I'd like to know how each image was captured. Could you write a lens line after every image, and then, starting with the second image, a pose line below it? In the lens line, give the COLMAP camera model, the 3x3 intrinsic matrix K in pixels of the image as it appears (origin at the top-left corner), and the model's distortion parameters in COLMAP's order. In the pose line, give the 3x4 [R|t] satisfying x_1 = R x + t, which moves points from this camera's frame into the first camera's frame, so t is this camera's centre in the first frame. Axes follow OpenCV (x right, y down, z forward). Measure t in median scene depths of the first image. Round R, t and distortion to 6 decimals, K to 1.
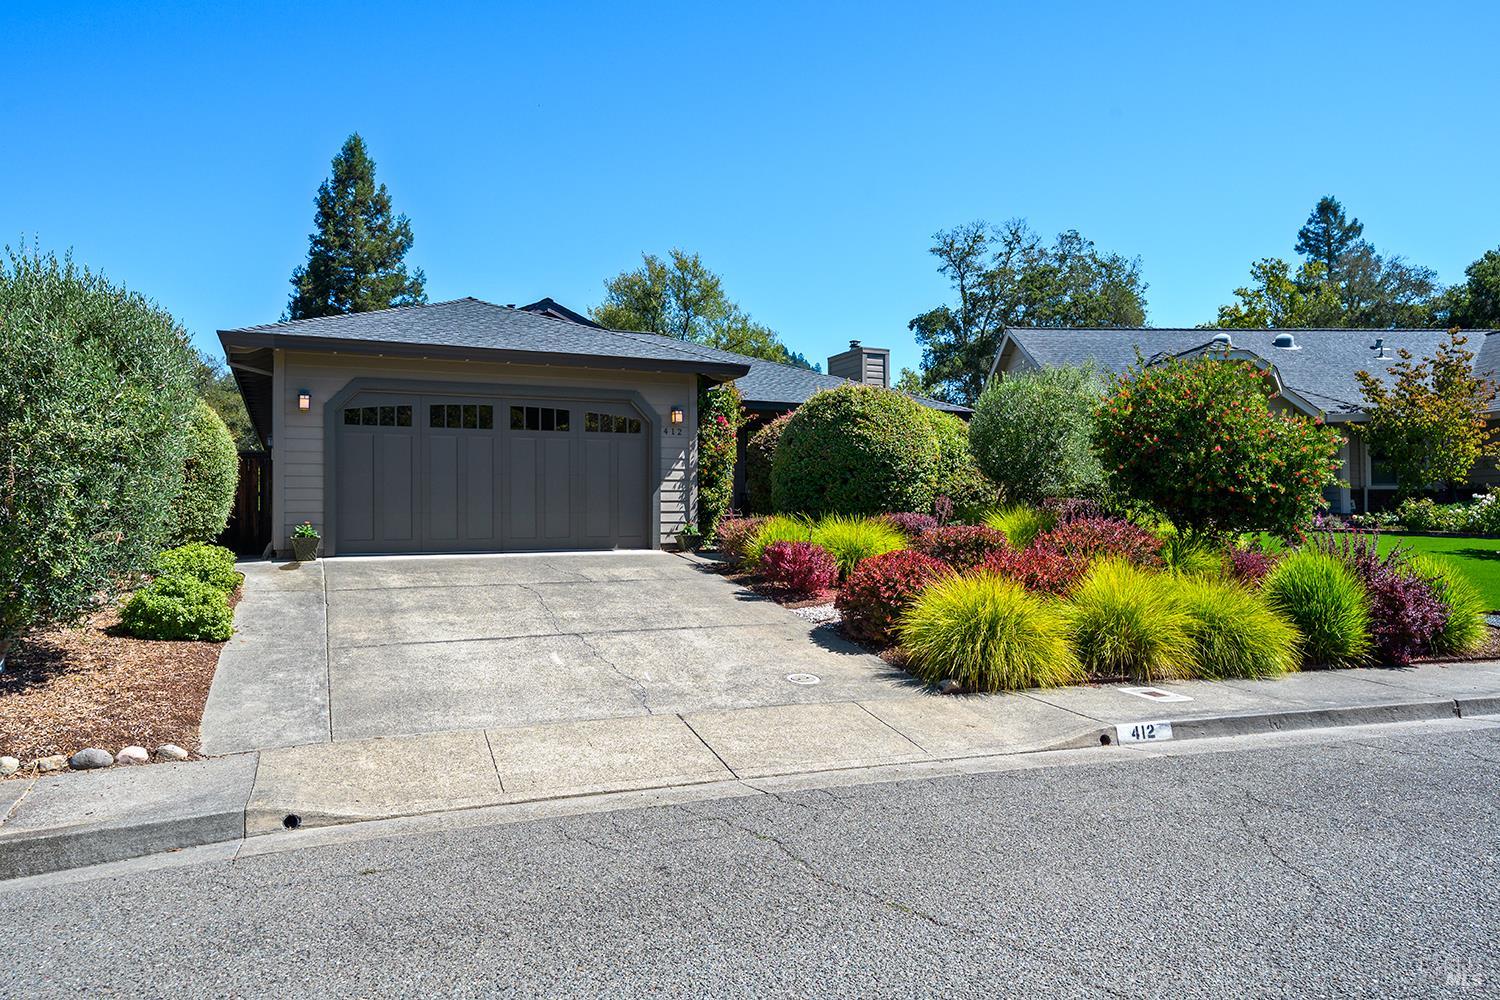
lens RADIAL K [[1033.8, 0, 753.2], [0, 1033.8, 467.1], [0, 0, 1]] dist [0.011242, -0.001108]
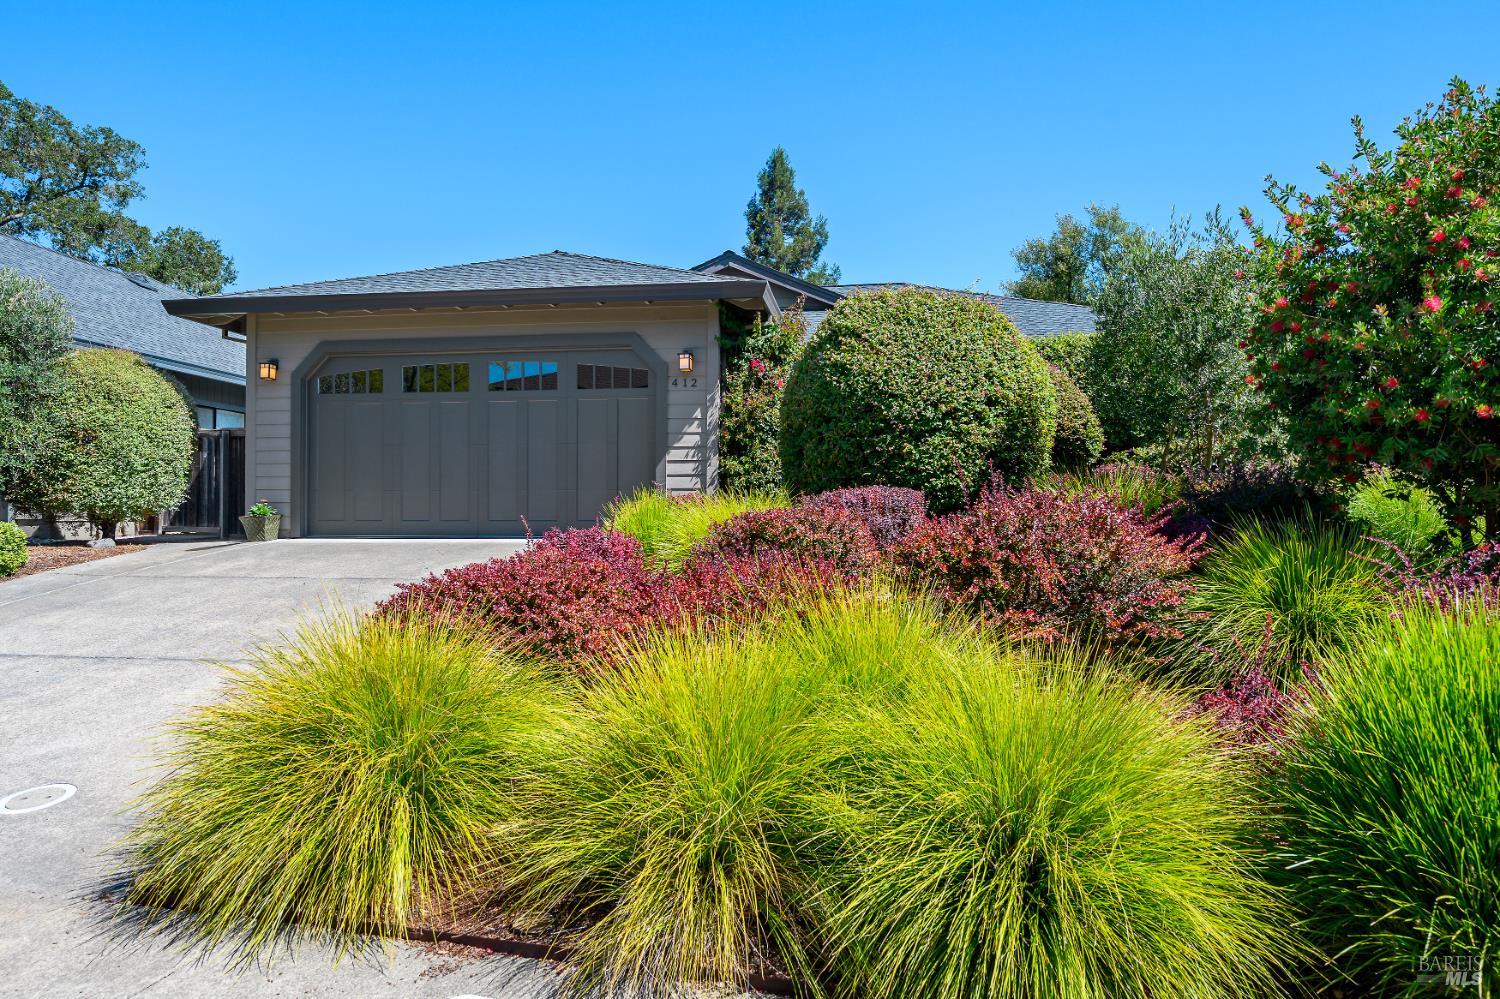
lens RADIAL K [[925.2, 0, 750.0], [0, 925.2, 499.5], [0, 0, 1]] dist [-0.004769, -0.000348]
pose [[0.836295, 0.001976, -0.548276, 0.334613], [0.021009, 0.999144, 0.035645, 0.027779], [0.547877, -0.041329, 0.835537, 0.458132]]
